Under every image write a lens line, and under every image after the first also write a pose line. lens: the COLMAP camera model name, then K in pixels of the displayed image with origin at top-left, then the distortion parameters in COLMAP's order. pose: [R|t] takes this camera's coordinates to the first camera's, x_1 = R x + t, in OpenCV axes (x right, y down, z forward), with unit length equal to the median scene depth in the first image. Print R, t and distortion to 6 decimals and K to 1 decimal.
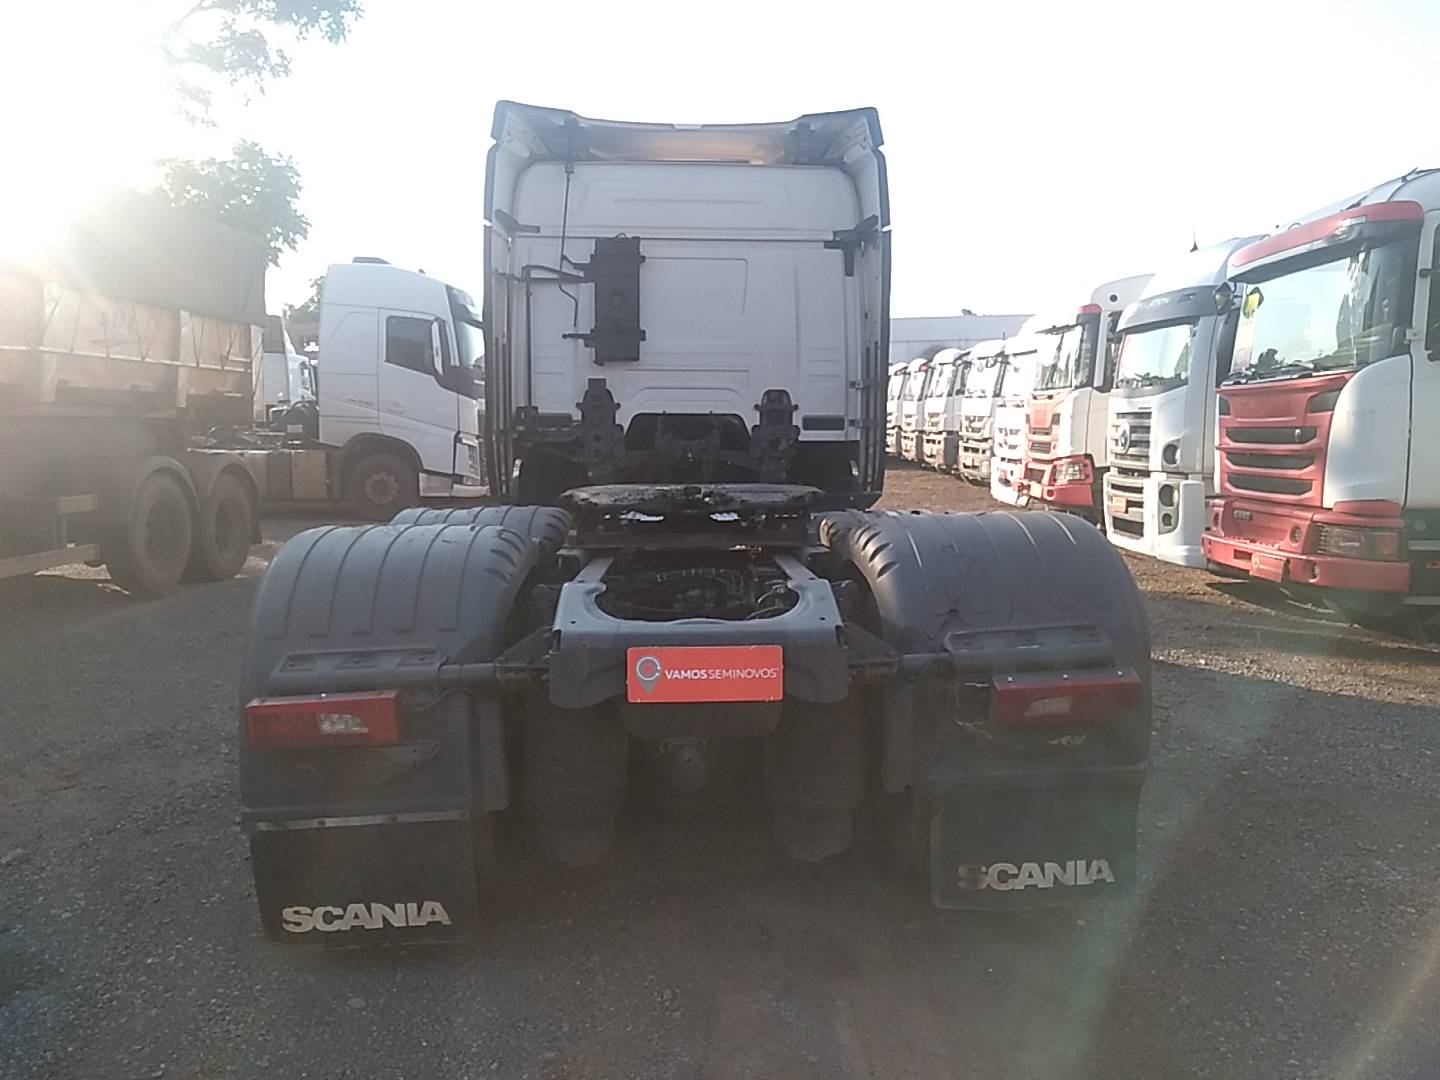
lens RADIAL K [[1139.8, 0, 751.3], [0, 1139.8, 541.3], [0, 0, 1]] dist [0.087411, -0.202326]
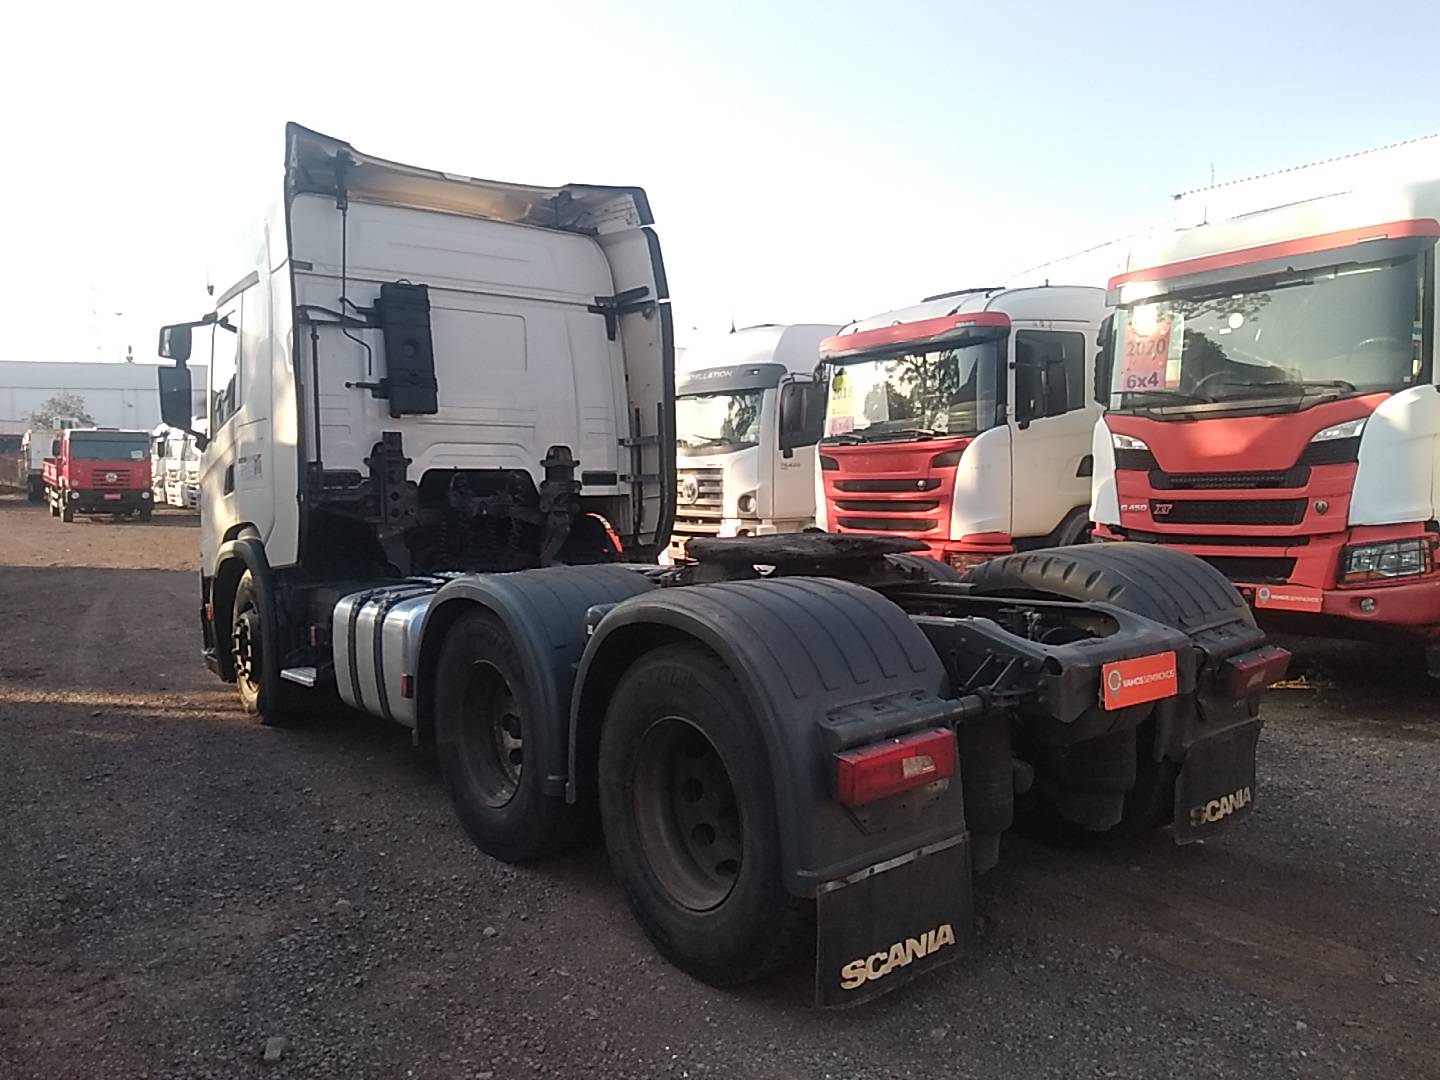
lens RADIAL K [[1107.9, 0, 761.6], [0, 1107.9, 541.8], [0, 0, 1]] dist [0.093493, -0.210074]
pose [[0.811348, -0.041316, 0.583102, -0.419848], [0.067491, 0.997449, -0.023234, -0.012577], [-0.580655, 0.058205, 0.812067, 0.096708]]
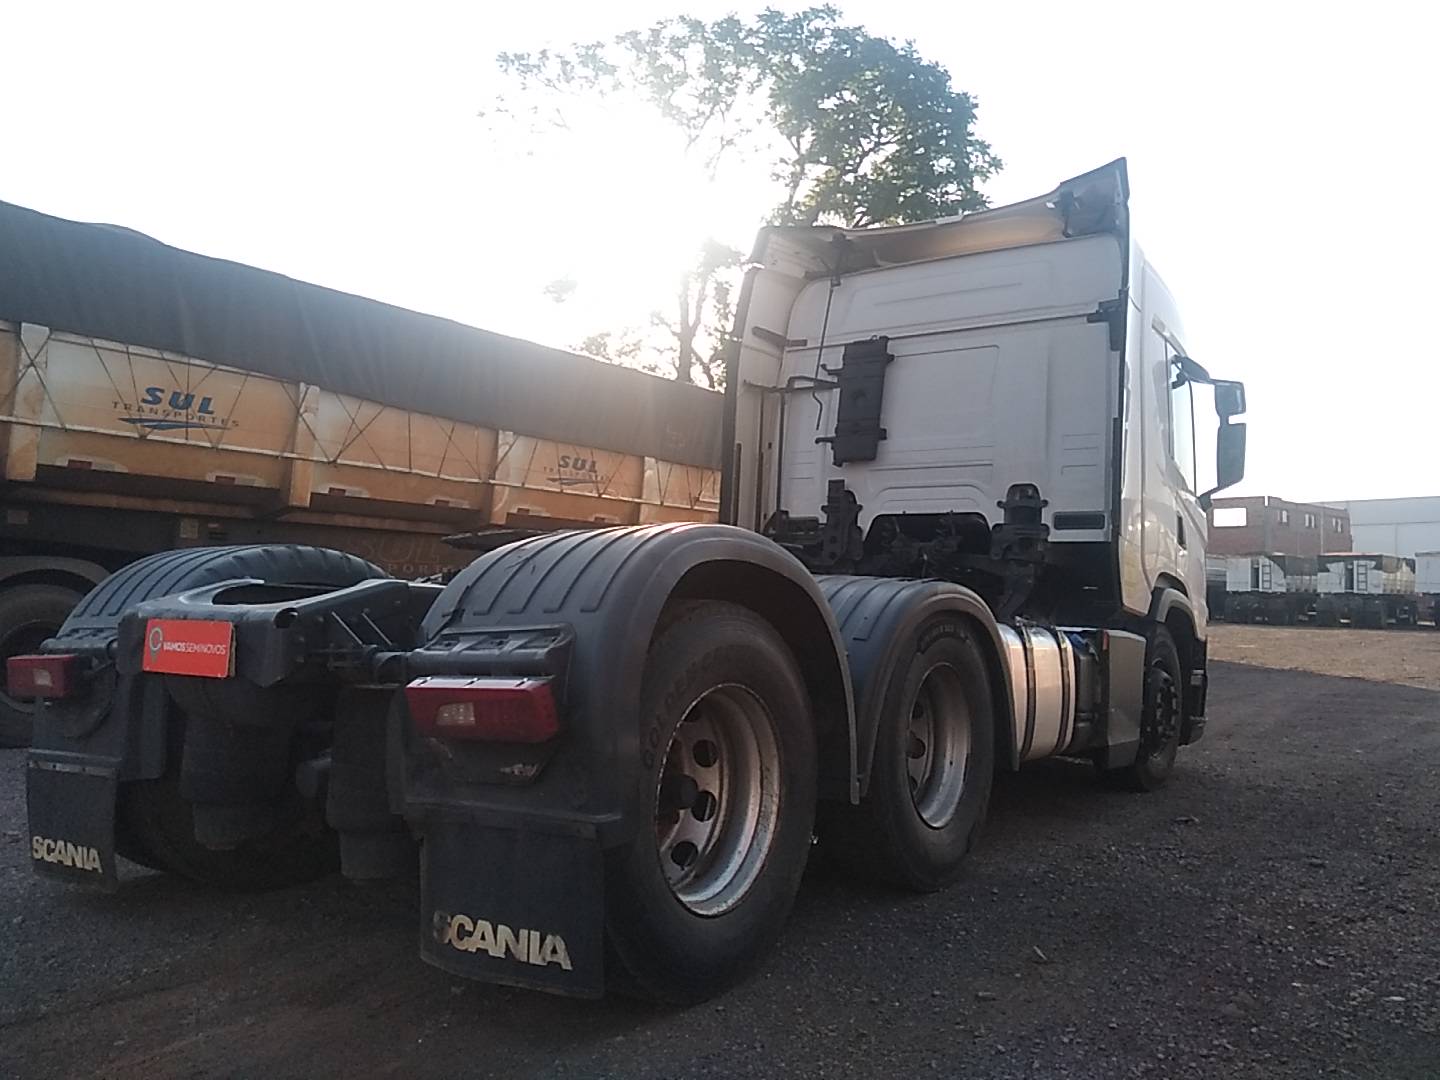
lens RADIAL K [[1138.4, 0, 726.8], [0, 1138.4, 536.6], [0, 0, 1]] dist [0.088703, -0.139037]
pose [[0.791984, -0.018173, -0.610272, 0.384101], [-0.082627, 0.987171, -0.136626, 0.046897], [0.604925, 0.158631, 0.780322, 0.184095]]
